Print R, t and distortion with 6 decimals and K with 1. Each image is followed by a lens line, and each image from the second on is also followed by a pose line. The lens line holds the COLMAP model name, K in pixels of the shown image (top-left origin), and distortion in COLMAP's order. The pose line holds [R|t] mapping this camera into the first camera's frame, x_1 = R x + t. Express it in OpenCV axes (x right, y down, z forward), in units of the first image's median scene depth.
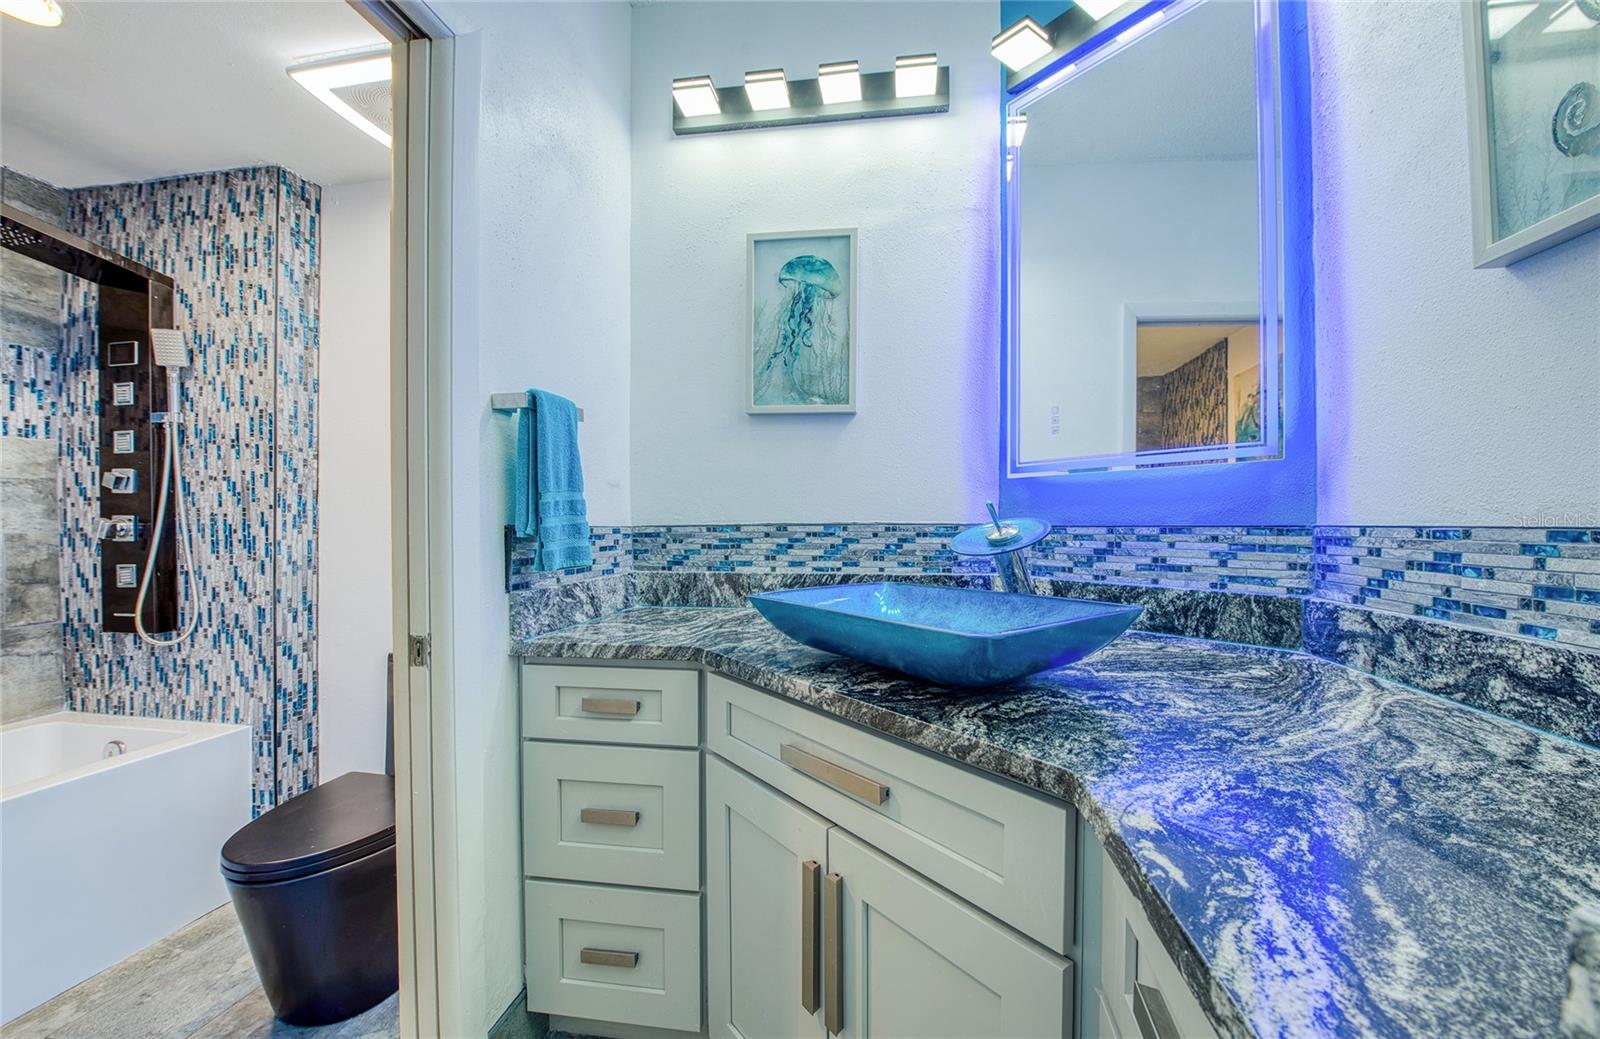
lens RADIAL K [[648.2, 0, 792.1], [0, 648.2, 530.8], [0, 0, 1]] dist [-0.026644, -0.000263]
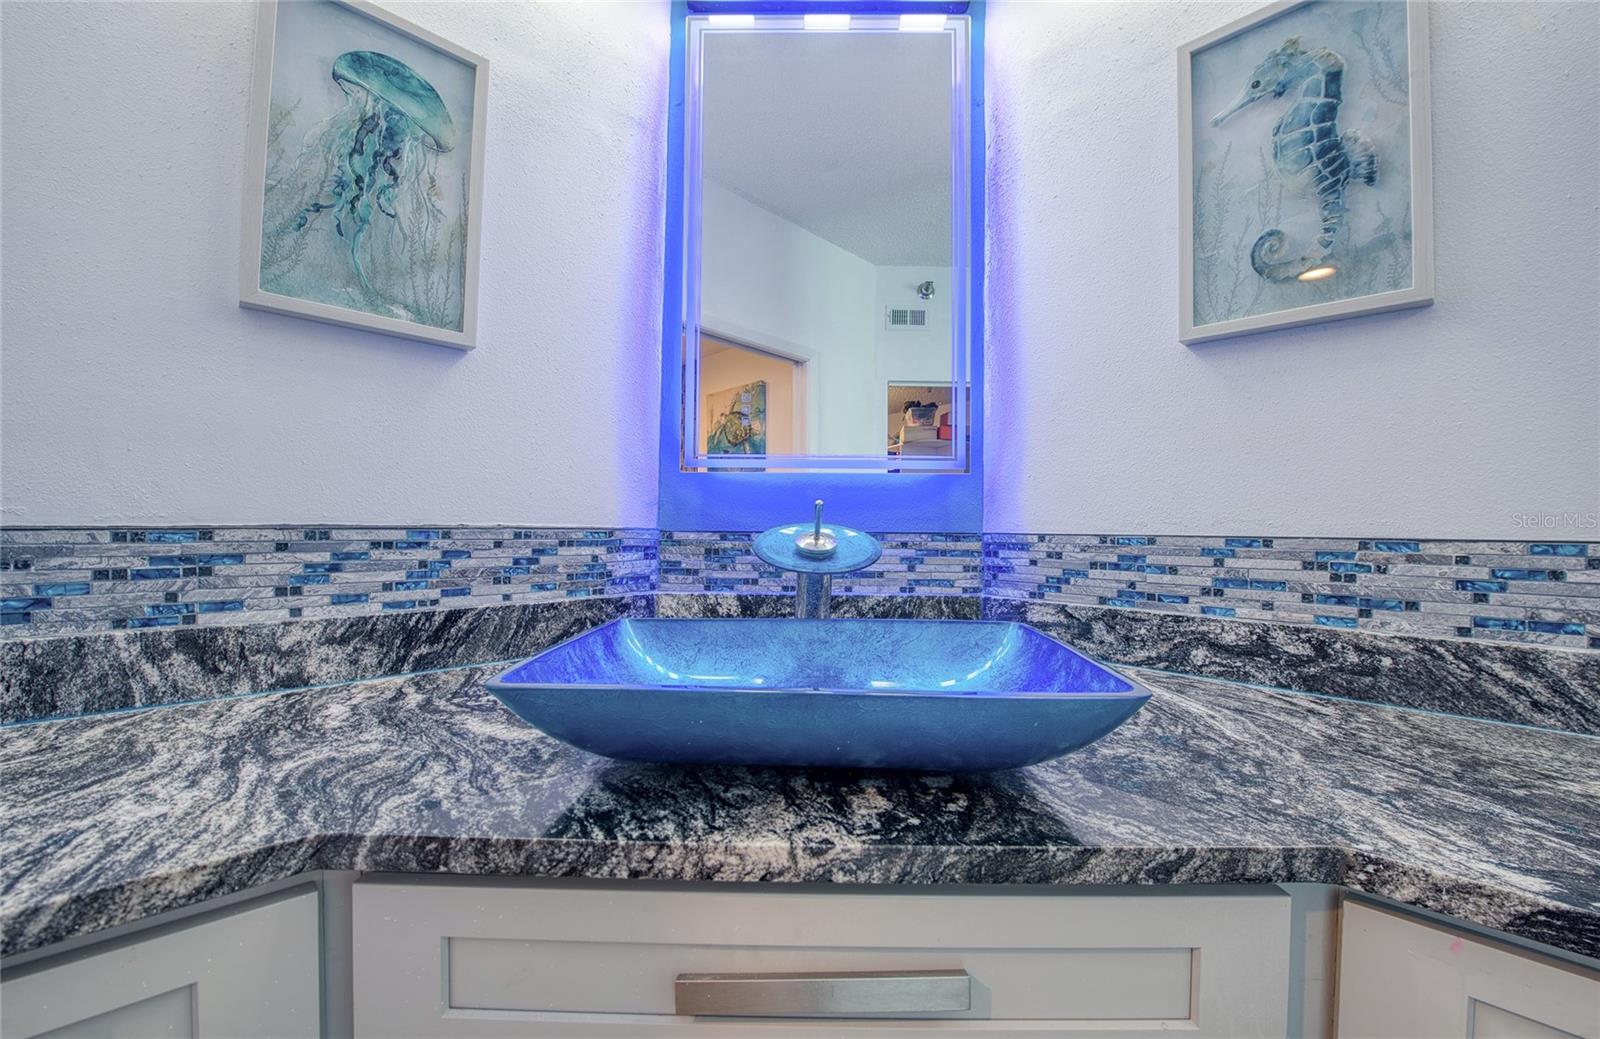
lens RADIAL K [[648.2, 0, 810.1], [0, 648.2, 522.8], [0, 0, 1]] dist [-0.026644, -0.000263]
pose [[0.587922, 0.011316, 0.808838, -0.241024], [-0.000965, 0.999911, -0.013287, -0.007936], [-0.808917, 0.007032, 0.587881, 0.430566]]
